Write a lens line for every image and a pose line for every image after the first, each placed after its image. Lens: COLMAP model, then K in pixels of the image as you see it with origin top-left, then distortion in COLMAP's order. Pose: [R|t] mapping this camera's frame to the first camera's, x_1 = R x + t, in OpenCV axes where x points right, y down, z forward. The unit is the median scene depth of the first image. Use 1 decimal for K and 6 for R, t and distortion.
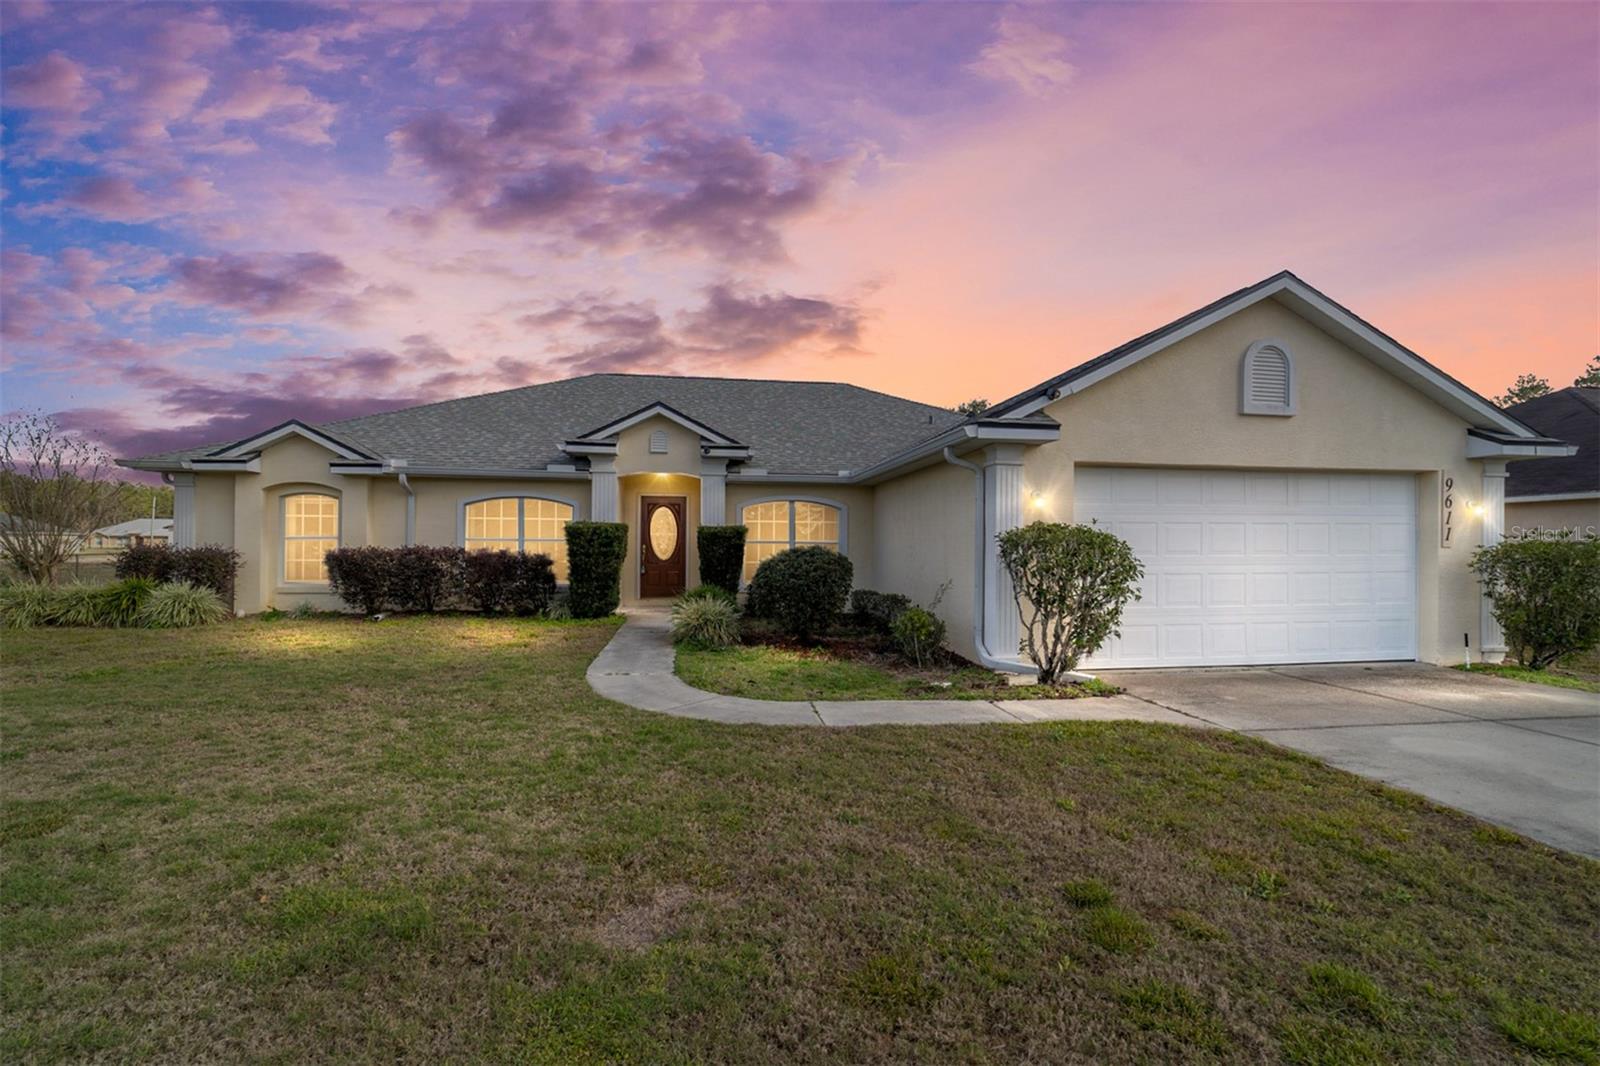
lens RADIAL K [[703.7, 0, 800.0], [0, 703.7, 533.0], [0, 0, 1]] dist [-0.007859, 0.000216]
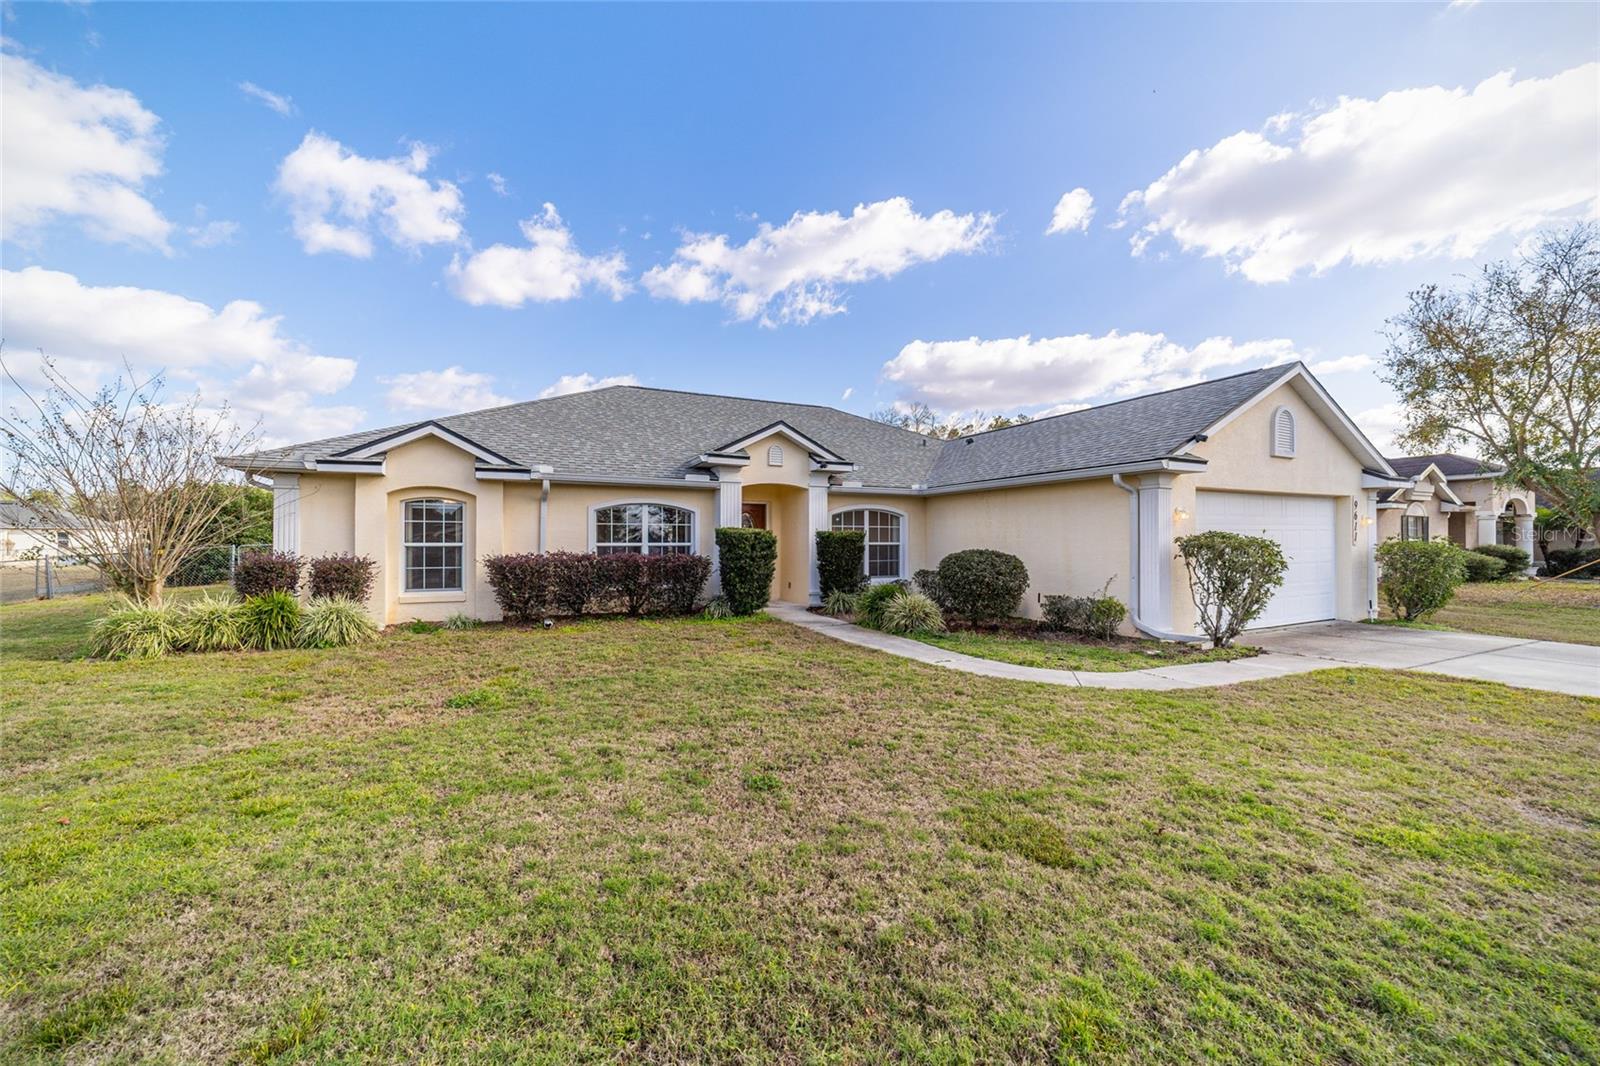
lens RADIAL K [[612.5, 0, 798.2], [0, 612.5, 529.2], [0, 0, 1]] dist [-0.017578, 0.008703]
pose [[0.954220, -0.001821, 0.299100, -0.512078], [0.002225, 0.999997, -0.001012, -0.012800], [-0.299097, 0.001631, 0.954221, 0.061723]]
